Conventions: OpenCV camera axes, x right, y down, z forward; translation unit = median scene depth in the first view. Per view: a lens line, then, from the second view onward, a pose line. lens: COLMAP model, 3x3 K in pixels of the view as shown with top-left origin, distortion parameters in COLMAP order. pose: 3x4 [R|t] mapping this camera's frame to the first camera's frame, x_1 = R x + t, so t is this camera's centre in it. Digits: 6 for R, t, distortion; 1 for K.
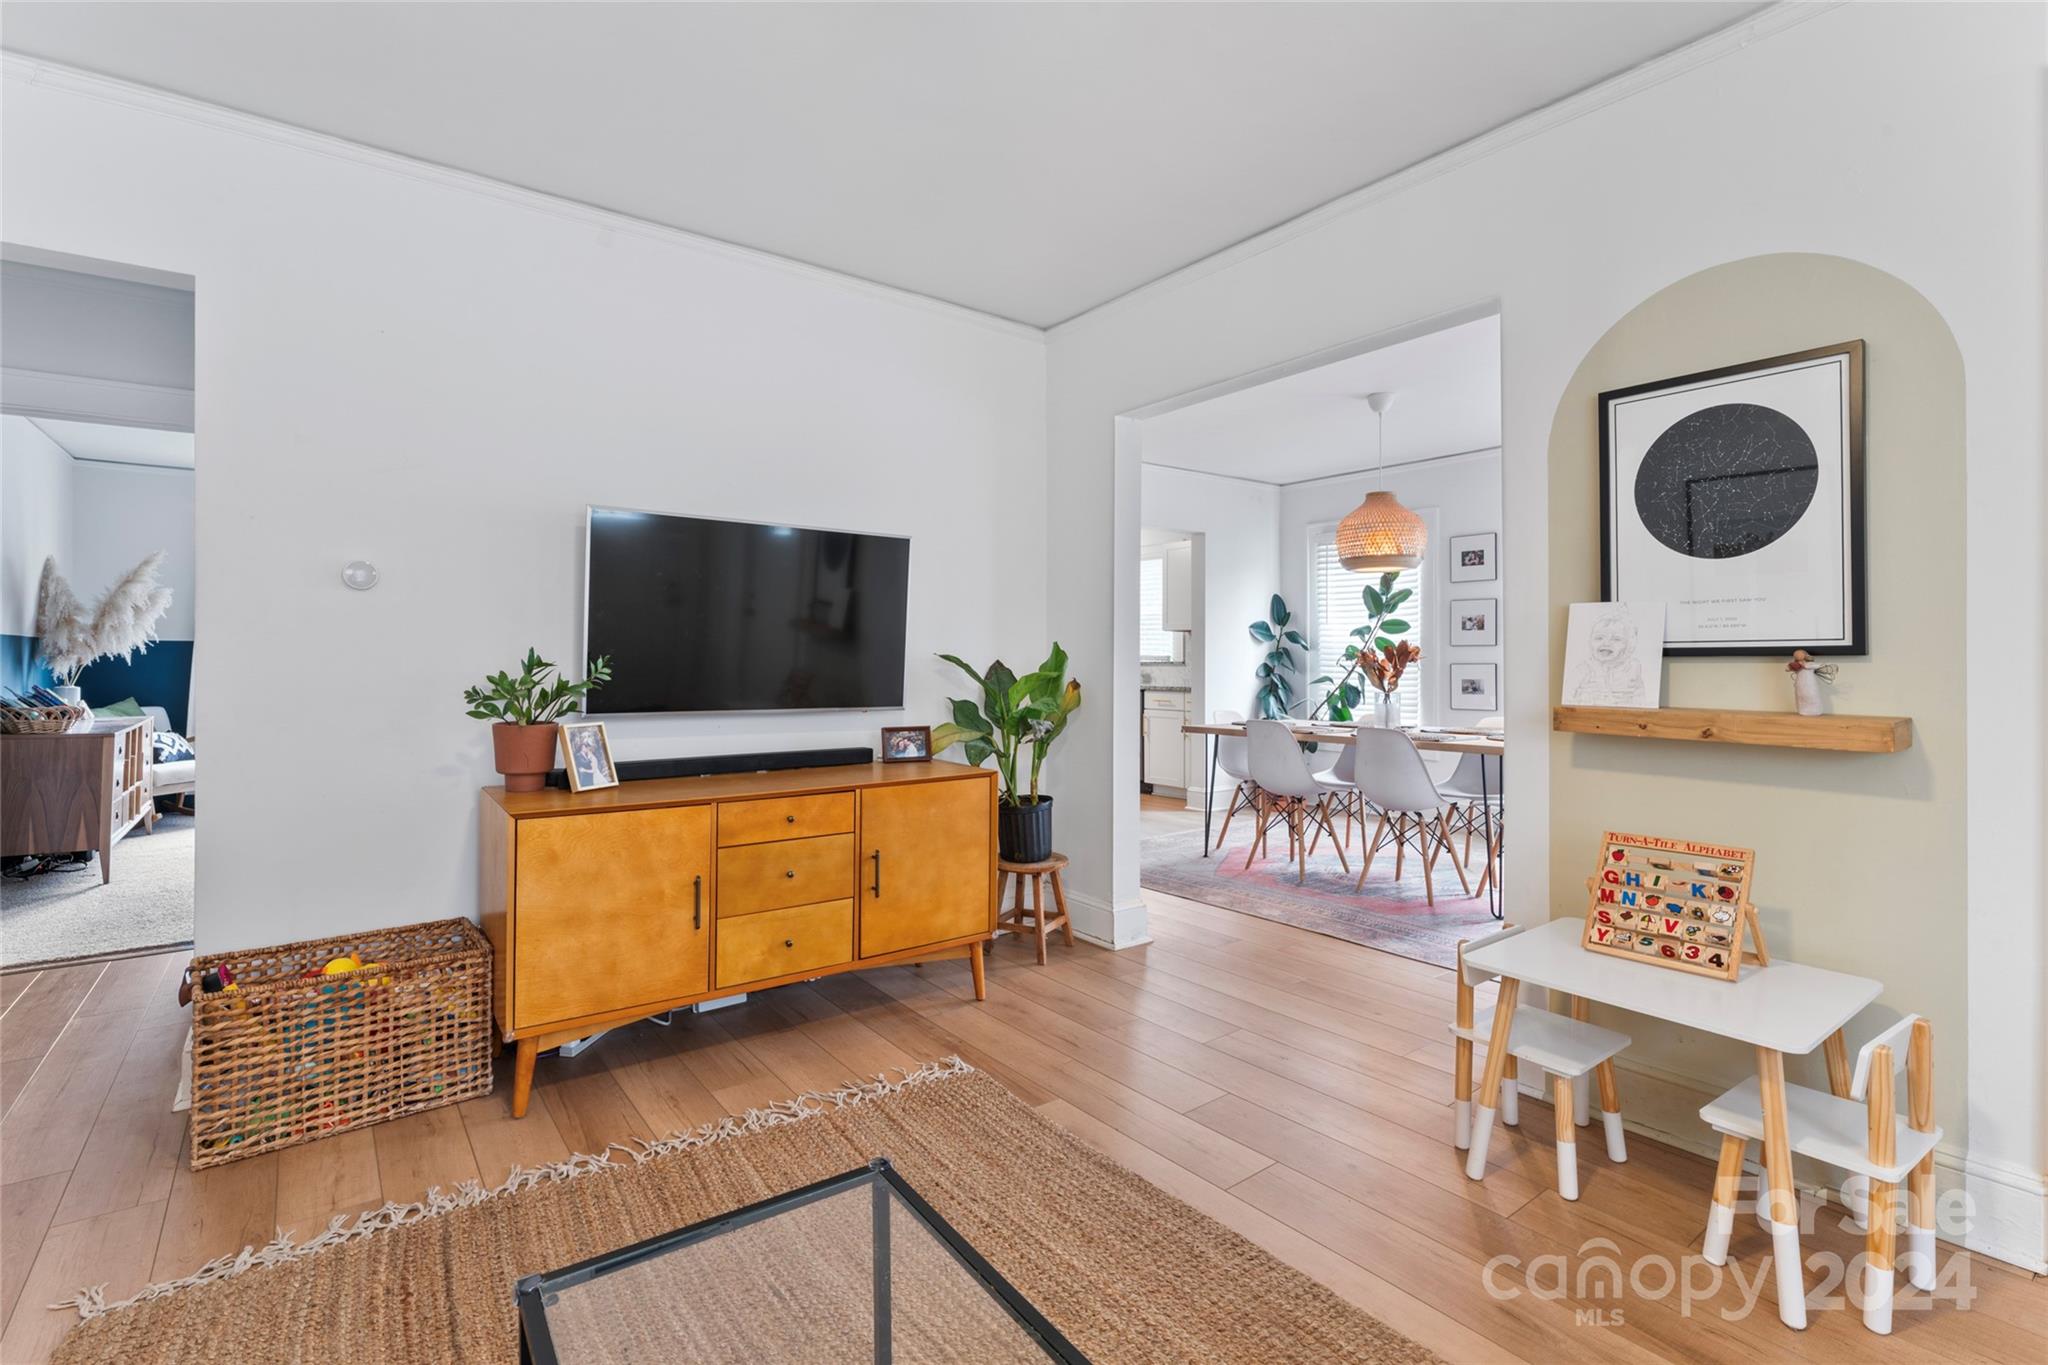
lens RADIAL K [[947.5, 0, 1008.8], [0, 947.5, 660.3], [0, 0, 1]] dist [-0.001914, -0.000151]
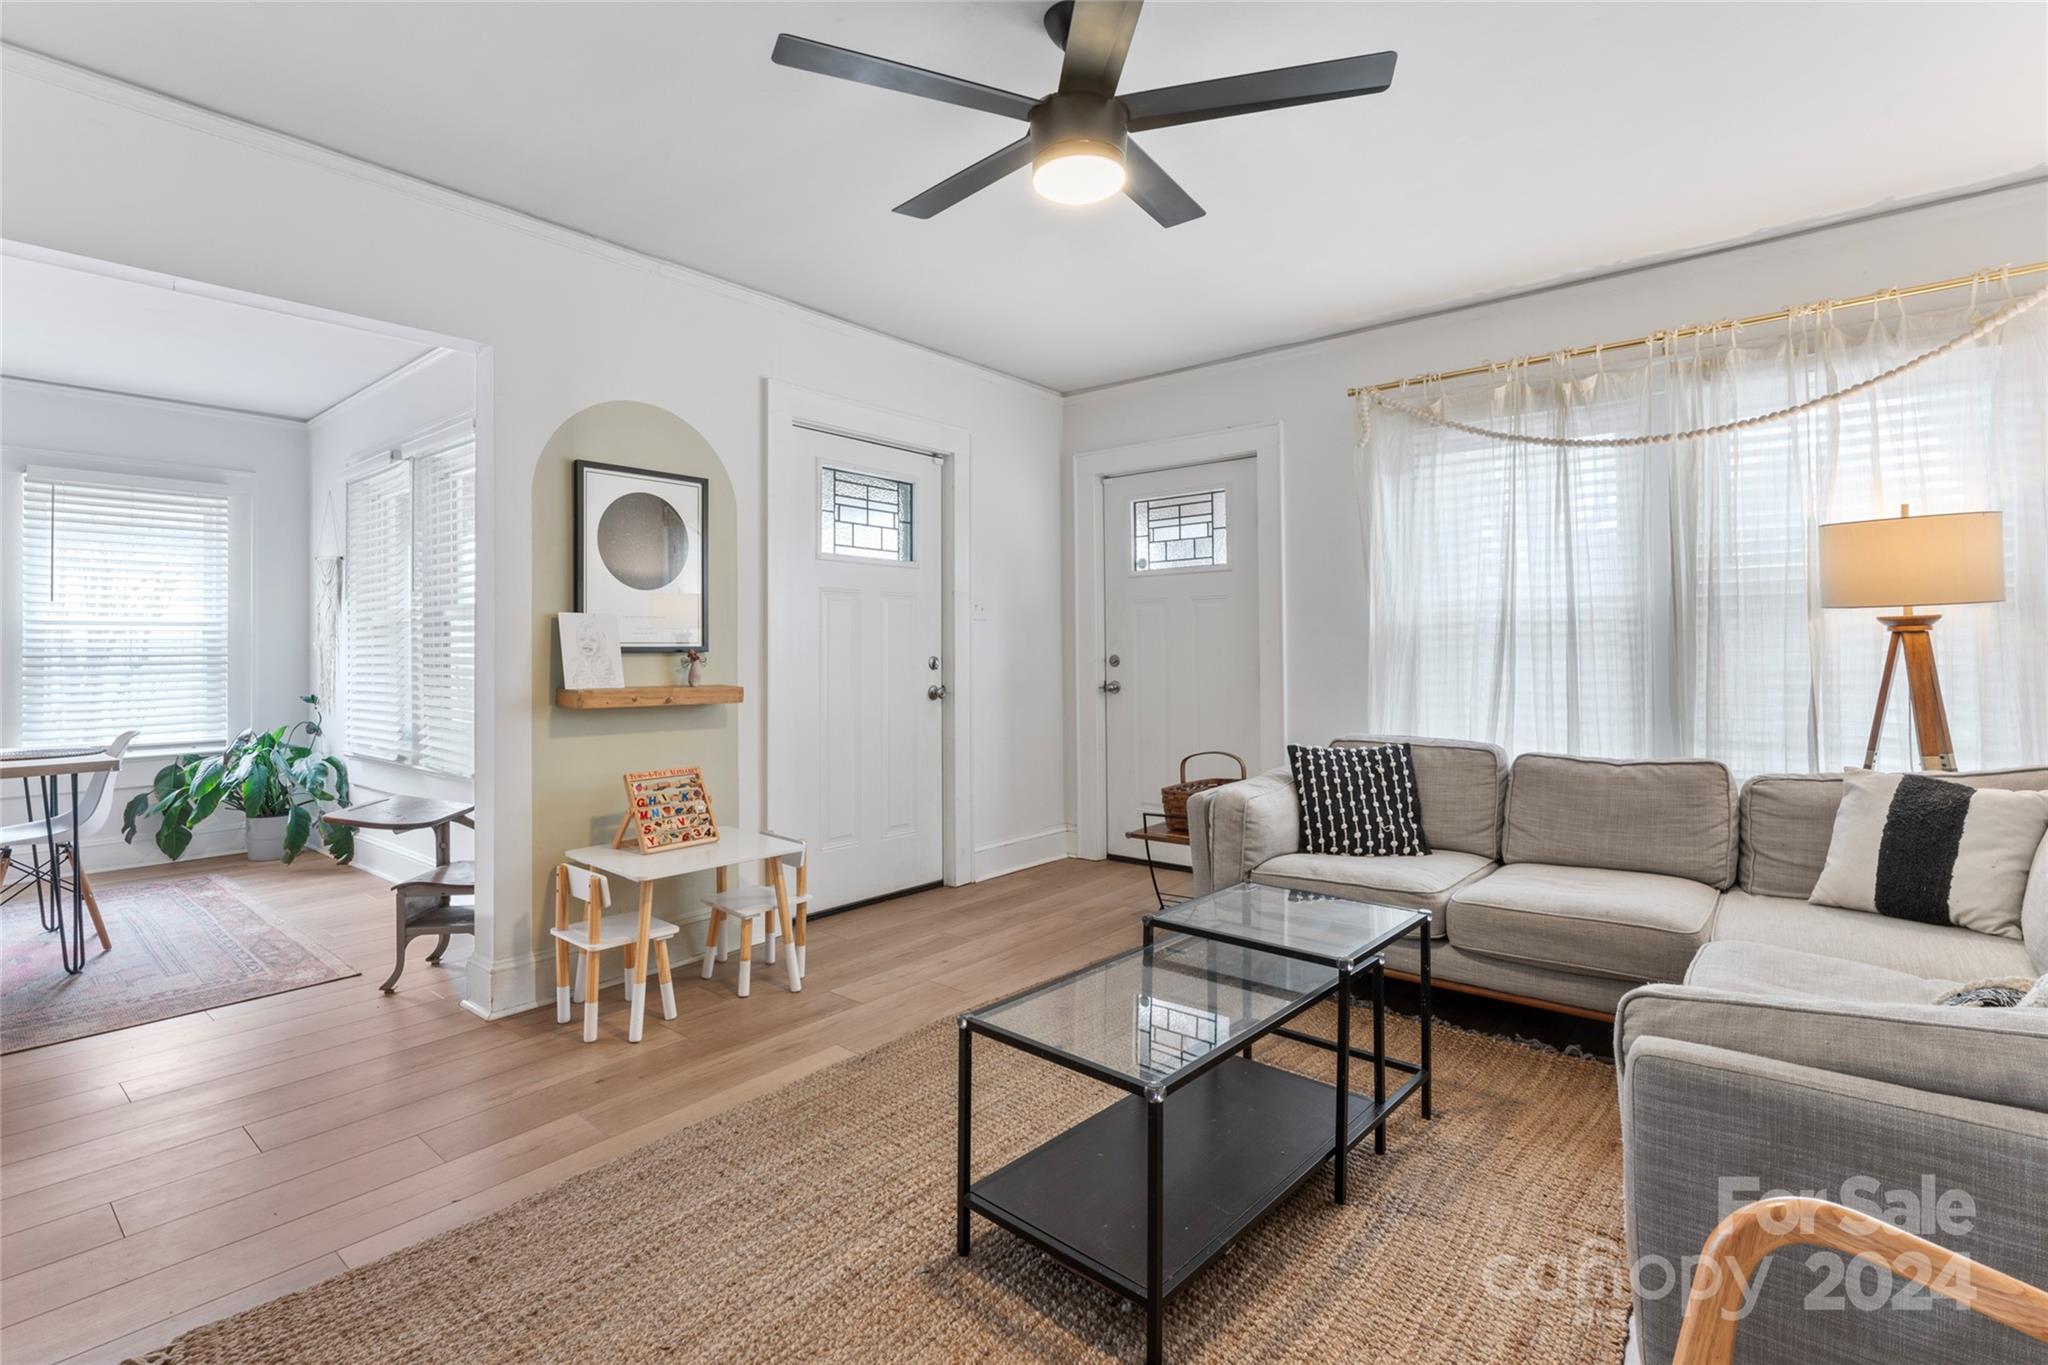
lens RADIAL K [[947.5, 0, 1008.8], [0, 947.5, 660.3], [0, 0, 1]] dist [-0.001914, -0.000151]
pose [[-0.215942, -0.015599, 0.976281, -0.714283], [0.003045, 0.999857, 0.016649, -0.012068], [-0.976401, 0.006569, -0.215864, 0.588785]]
